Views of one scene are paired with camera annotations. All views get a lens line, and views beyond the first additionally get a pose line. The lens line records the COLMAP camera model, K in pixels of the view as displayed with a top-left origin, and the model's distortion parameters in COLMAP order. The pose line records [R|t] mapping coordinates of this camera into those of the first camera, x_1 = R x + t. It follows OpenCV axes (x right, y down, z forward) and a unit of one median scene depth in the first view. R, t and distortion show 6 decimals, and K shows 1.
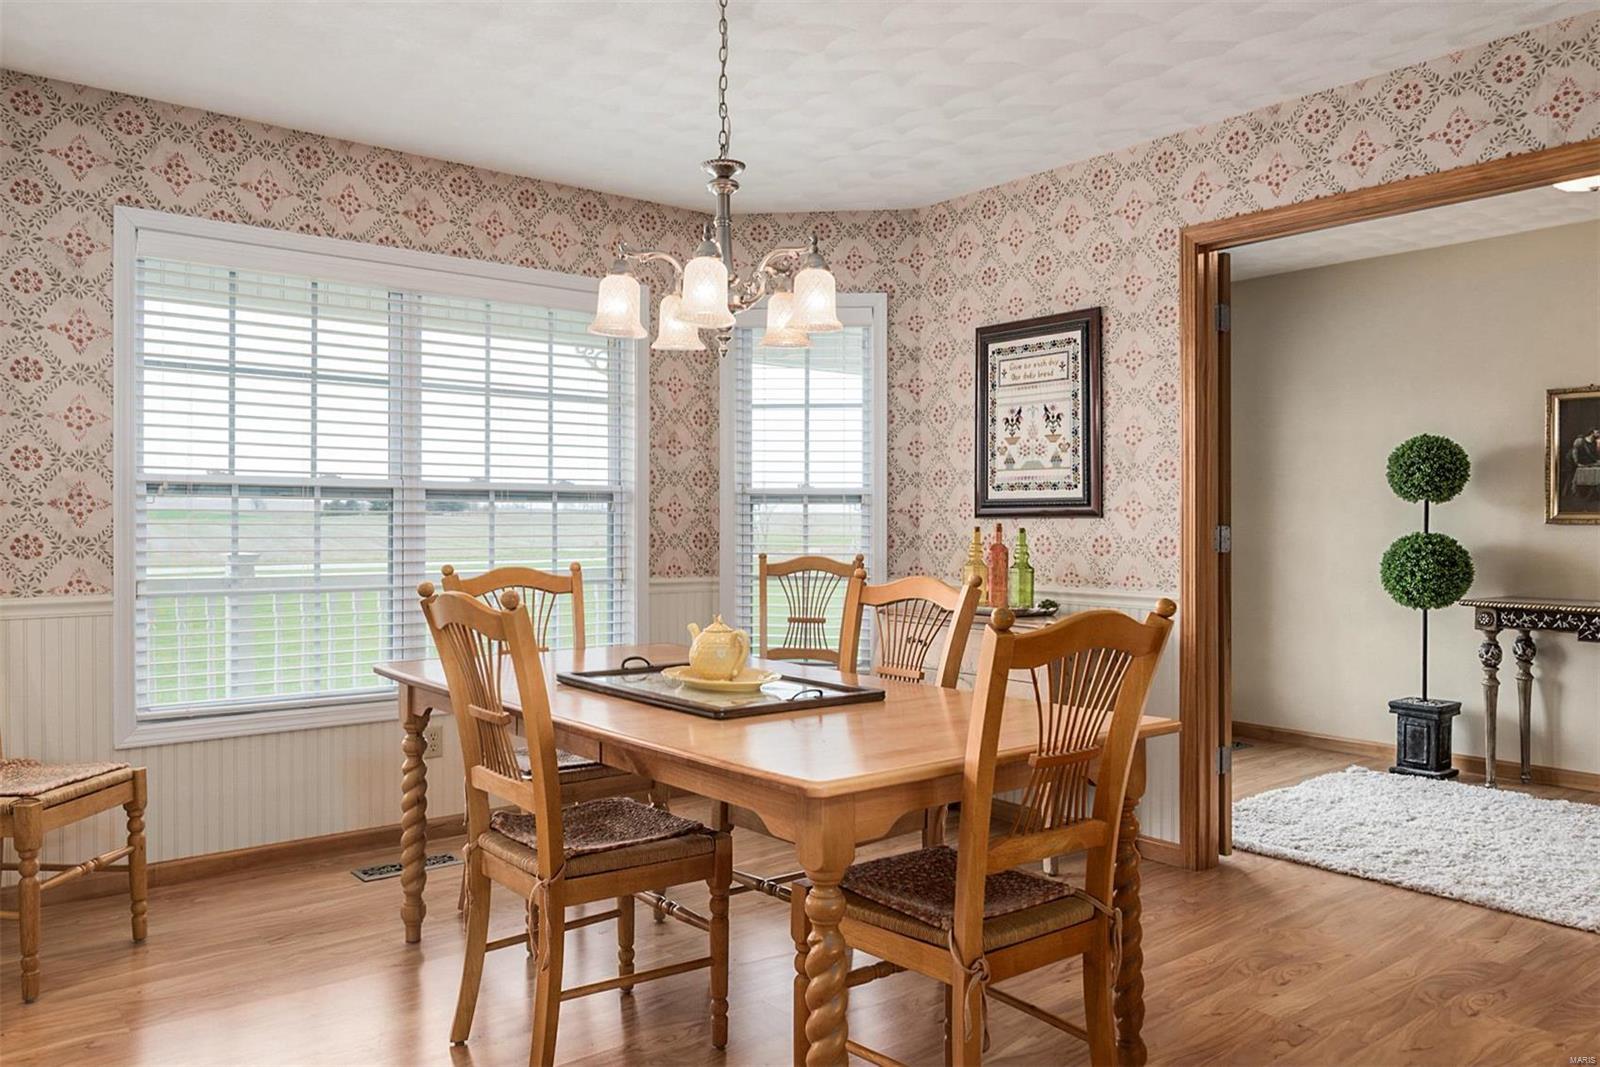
lens RADIAL K [[1193.8, 0, 800.0], [0, 1193.8, 533.5], [0, 0, 1]] dist [0.001351, -0.011366]
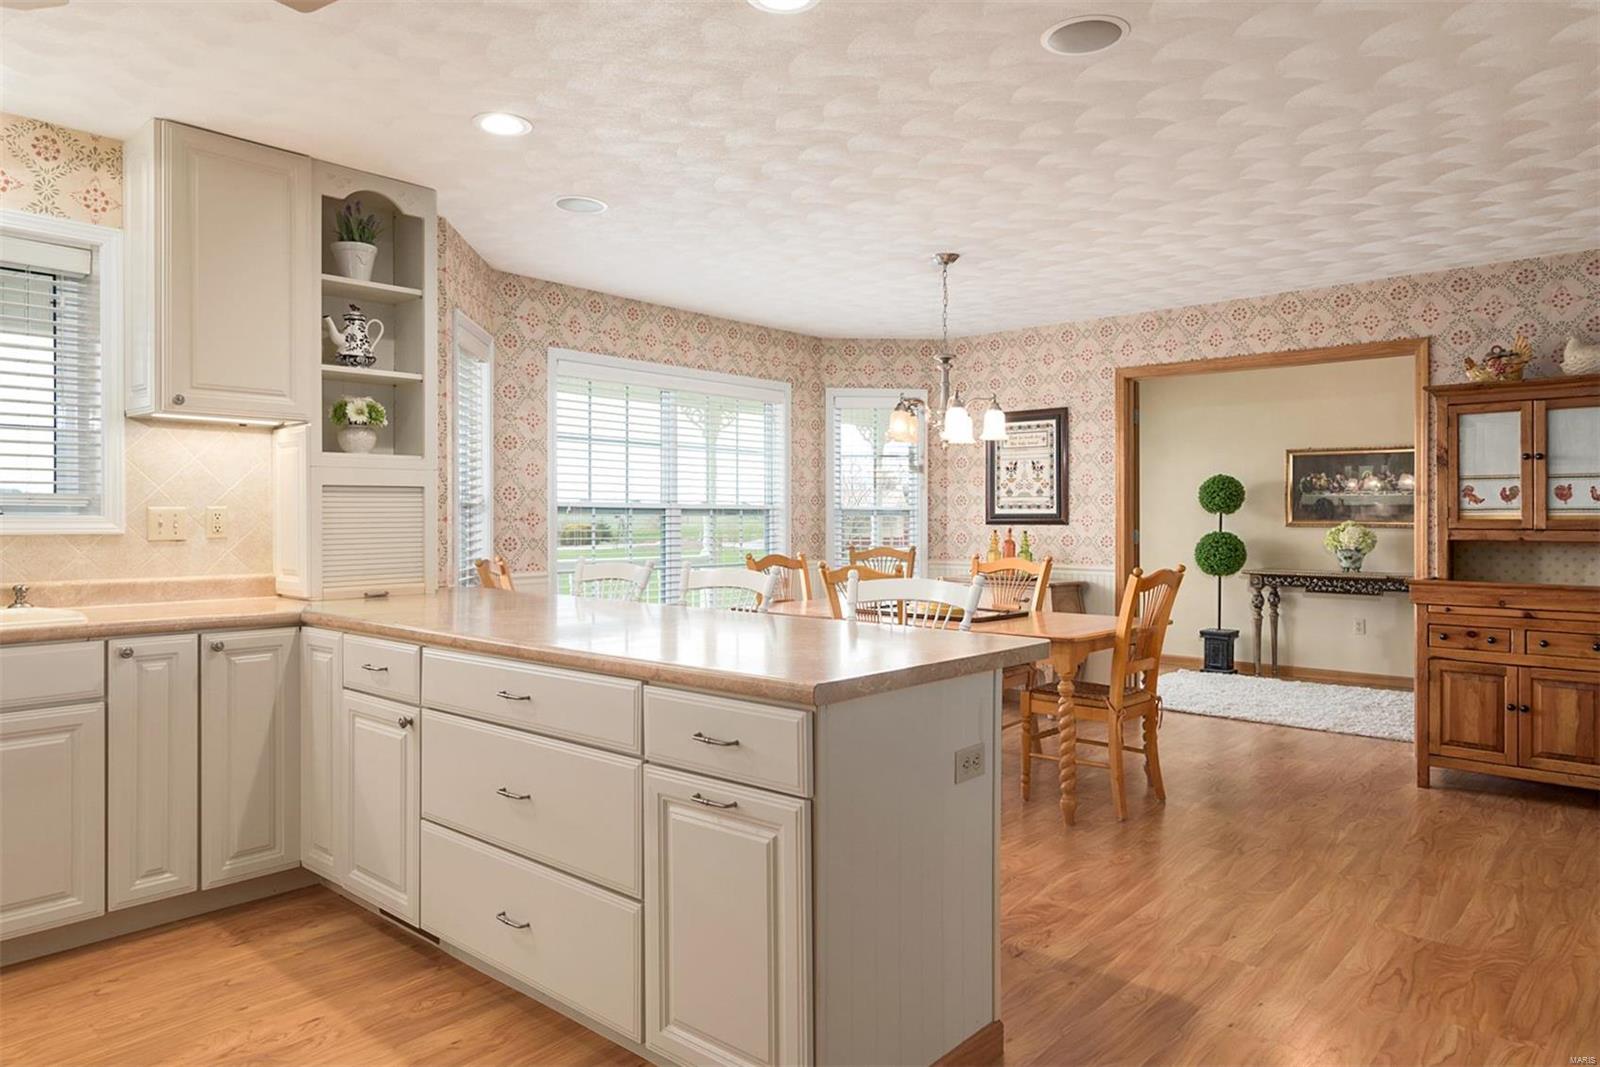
lens RADIAL K [[1041.9, 0, 800.0], [0, 1041.9, 533.5], [0, 0, 1]] dist [0.000294, 0.000134]
pose [[0.986576, -0.003434, 0.163268, -0.389821], [0.002506, 0.999979, 0.005894, -0.010336], [-0.163285, -0.005406, 0.986564, -0.466407]]
